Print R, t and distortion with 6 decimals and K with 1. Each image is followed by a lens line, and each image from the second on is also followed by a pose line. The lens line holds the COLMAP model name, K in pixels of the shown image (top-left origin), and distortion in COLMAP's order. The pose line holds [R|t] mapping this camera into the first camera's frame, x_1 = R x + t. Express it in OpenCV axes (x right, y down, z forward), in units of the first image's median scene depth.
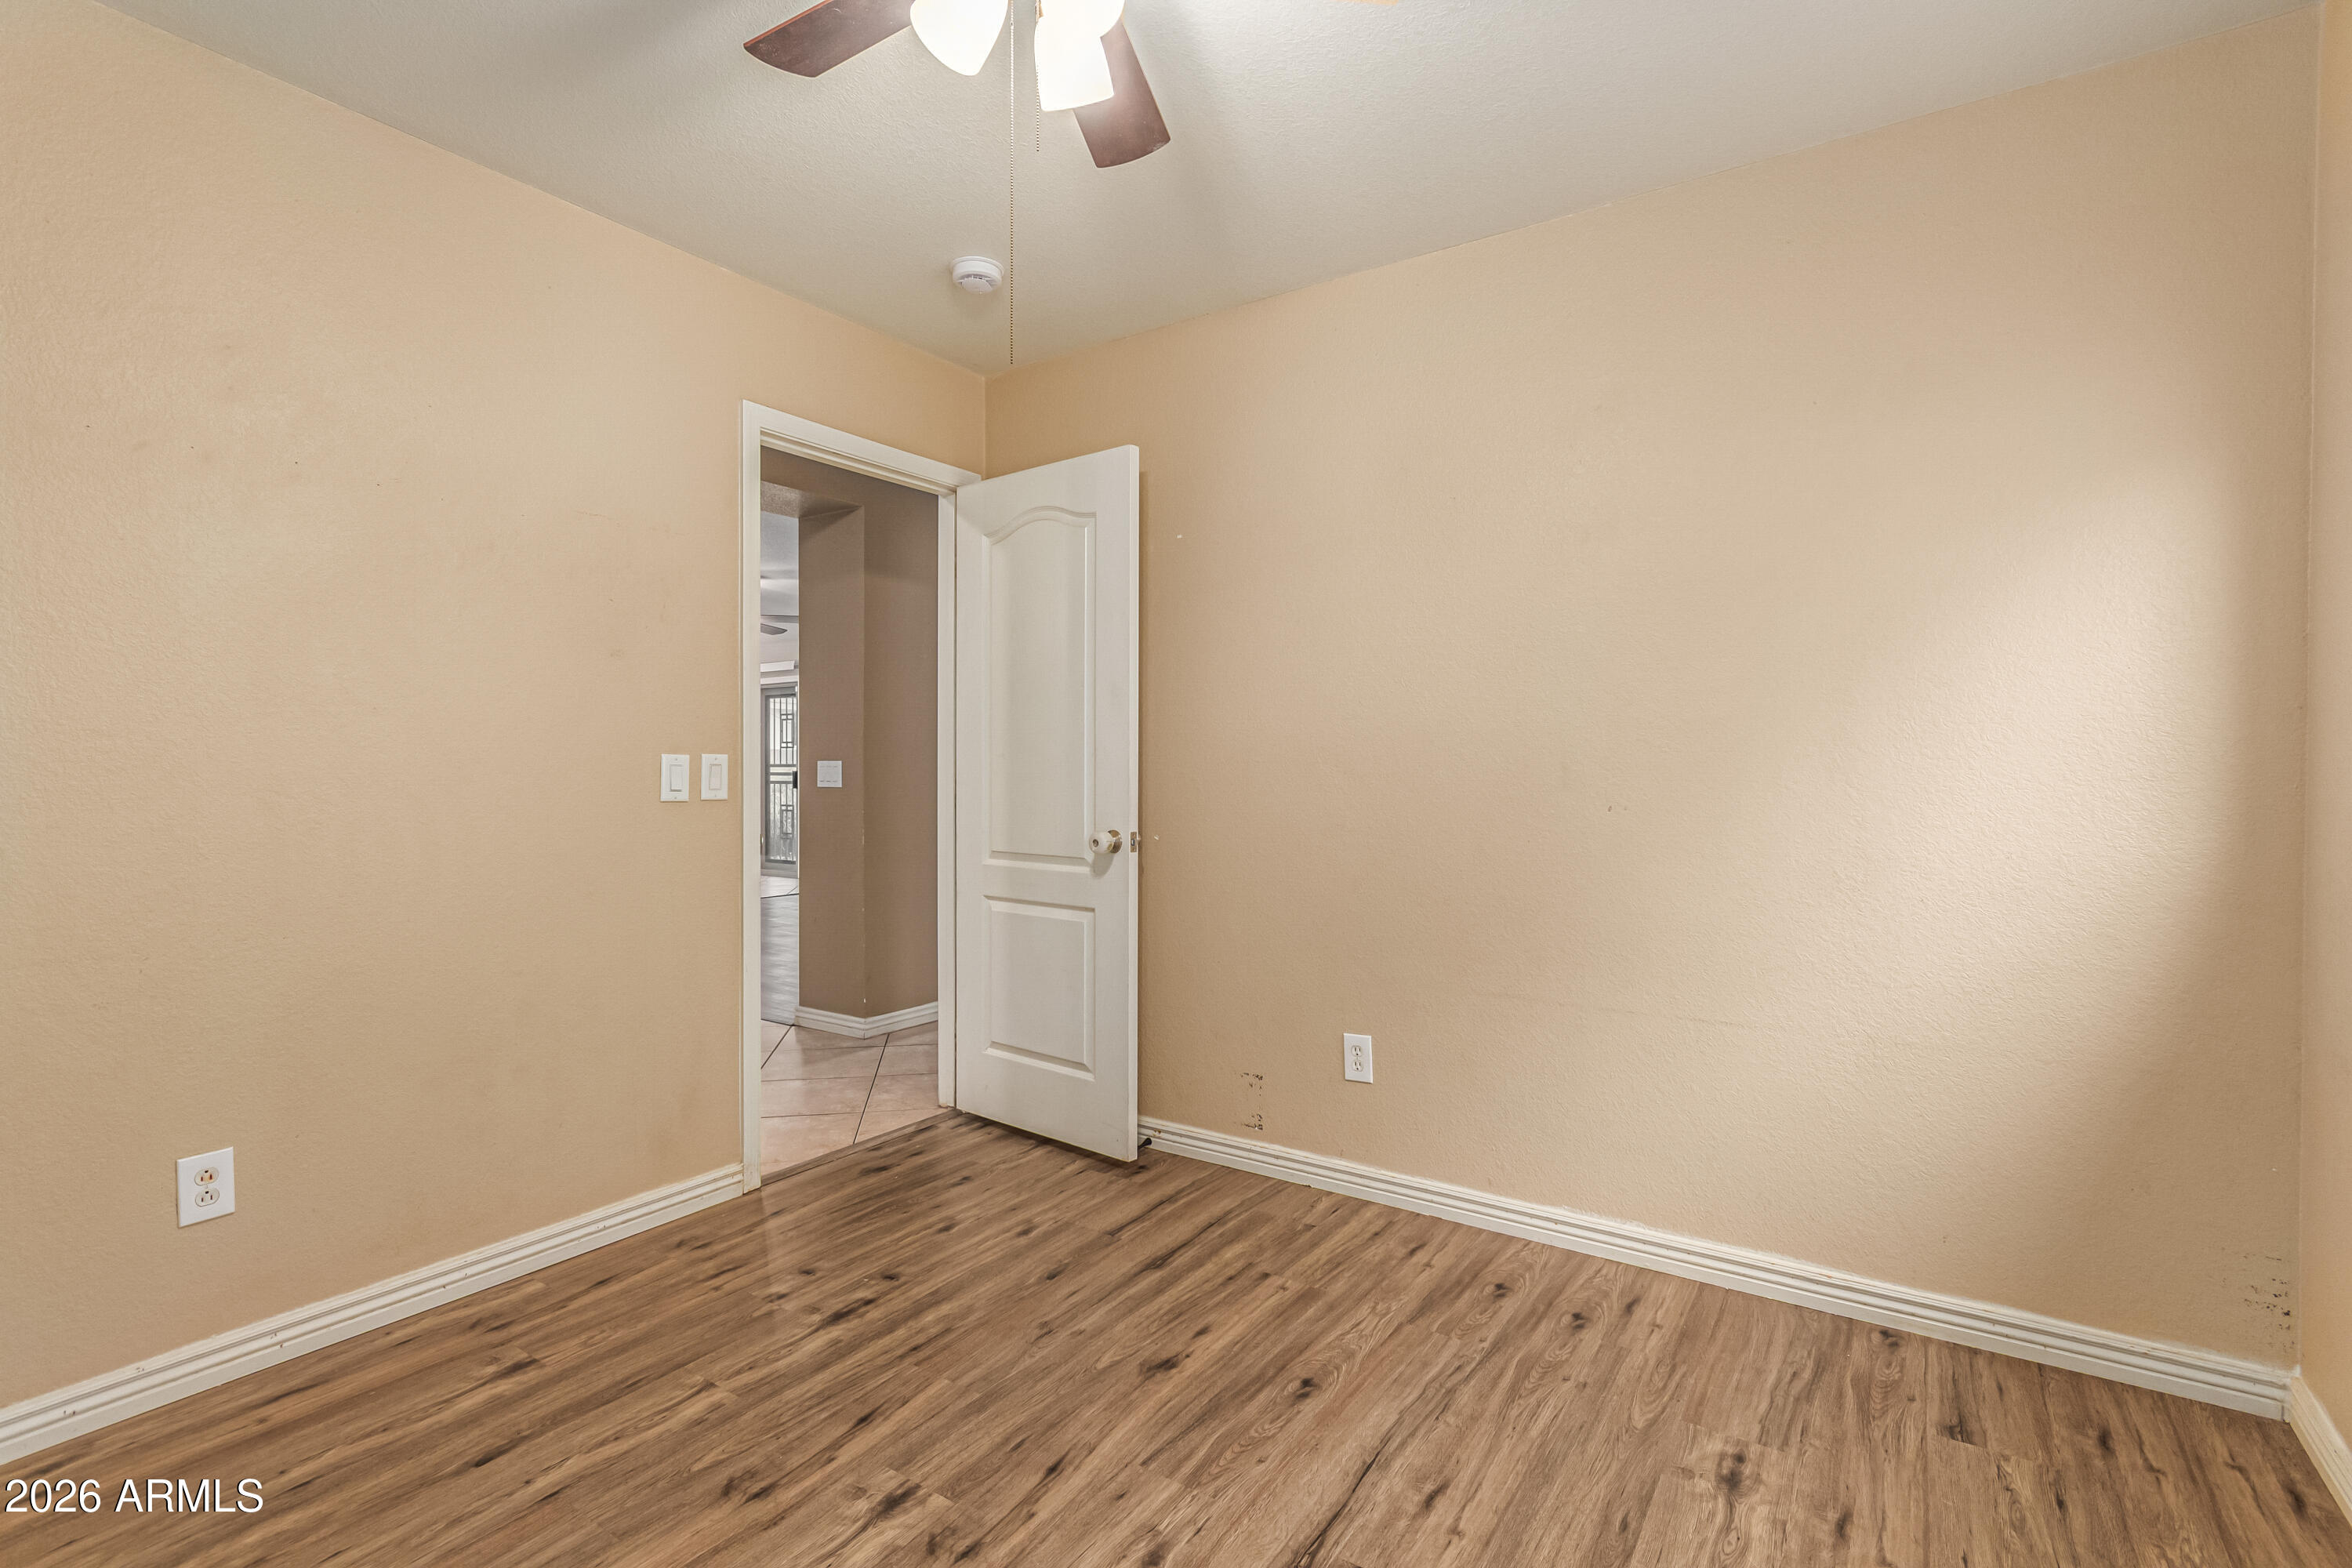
lens RADIAL K [[1089.7, 0, 1176.0], [0, 1089.7, 778.4], [0, 0, 1]] dist [0.020471, 0.000737]
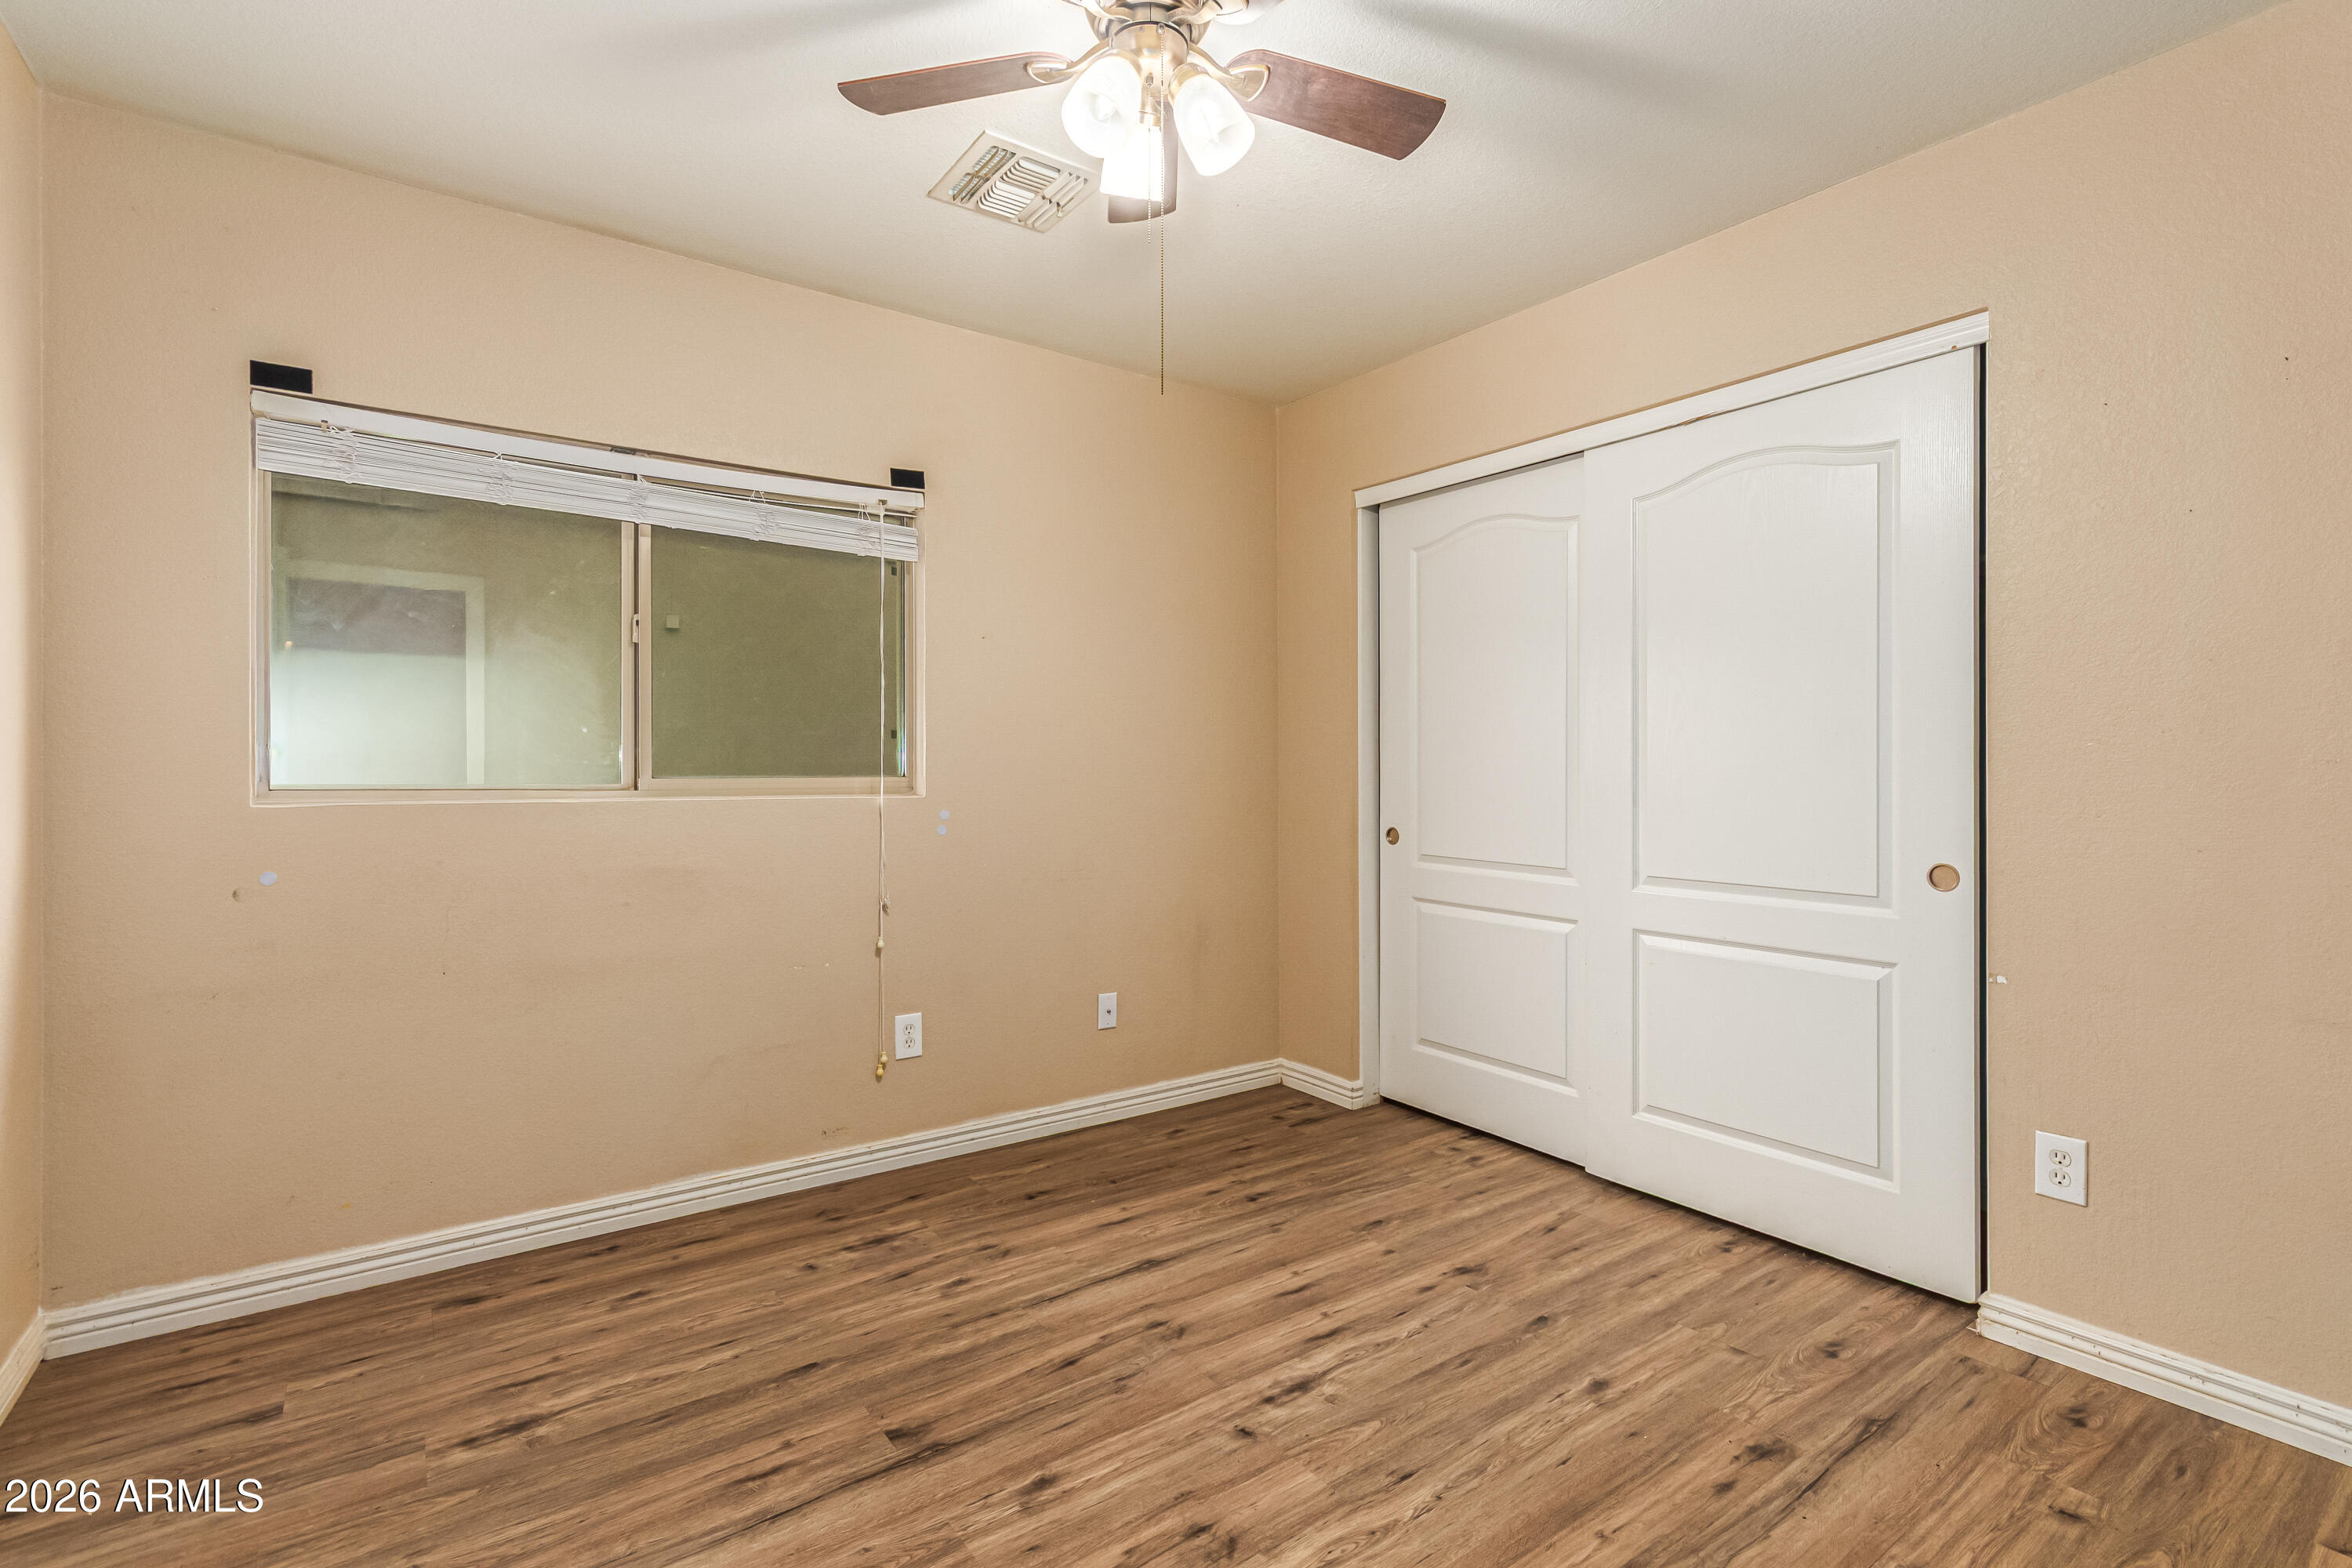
lens RADIAL K [[1089.7, 0, 1175.8], [0, 1089.7, 779.2], [0, 0, 1]] dist [0.020471, 0.000737]
pose [[-0.938833, -0.001867, 0.344368, -0.487508], [0.001126, 0.999963, 0.008491, -0.008154], [-0.344371, 0.008359, -0.938796, 1.839674]]
